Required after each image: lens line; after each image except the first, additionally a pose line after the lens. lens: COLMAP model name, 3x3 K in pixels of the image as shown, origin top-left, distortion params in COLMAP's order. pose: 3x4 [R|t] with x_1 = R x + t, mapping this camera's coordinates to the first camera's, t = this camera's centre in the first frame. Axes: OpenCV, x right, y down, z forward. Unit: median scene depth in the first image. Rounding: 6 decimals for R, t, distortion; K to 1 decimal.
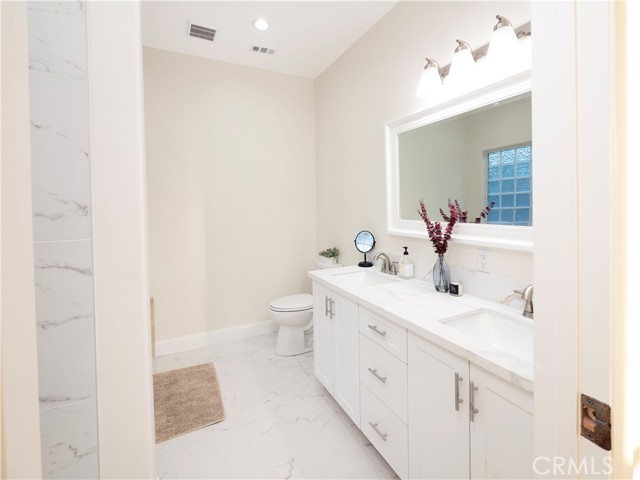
lens RADIAL K [[301.6, 0, 335.1], [0, 301.6, 184.9], [0, 0, 1]] dist [-0.012311, -0.000210]
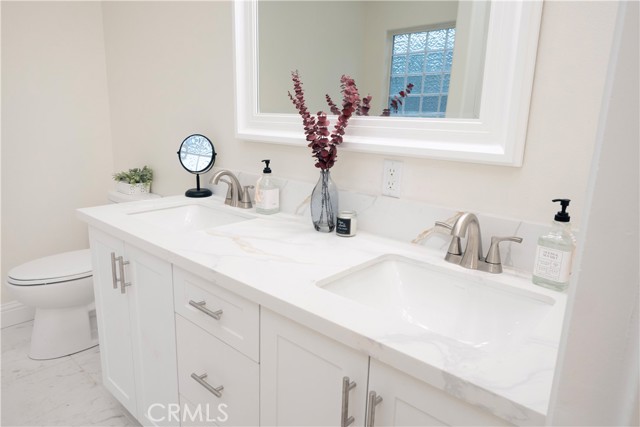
lens RADIAL K [[428.1, 0, 319.8], [0, 428.1, 213.4], [0, 0, 1]] dist [0.002103, -0.000096]
pose [[0.947378, -0.051747, 0.315906, 0.077401], [-0.043361, 0.957010, 0.286796, 0.074940], [-0.317166, -0.285402, 0.904406, 0.233635]]
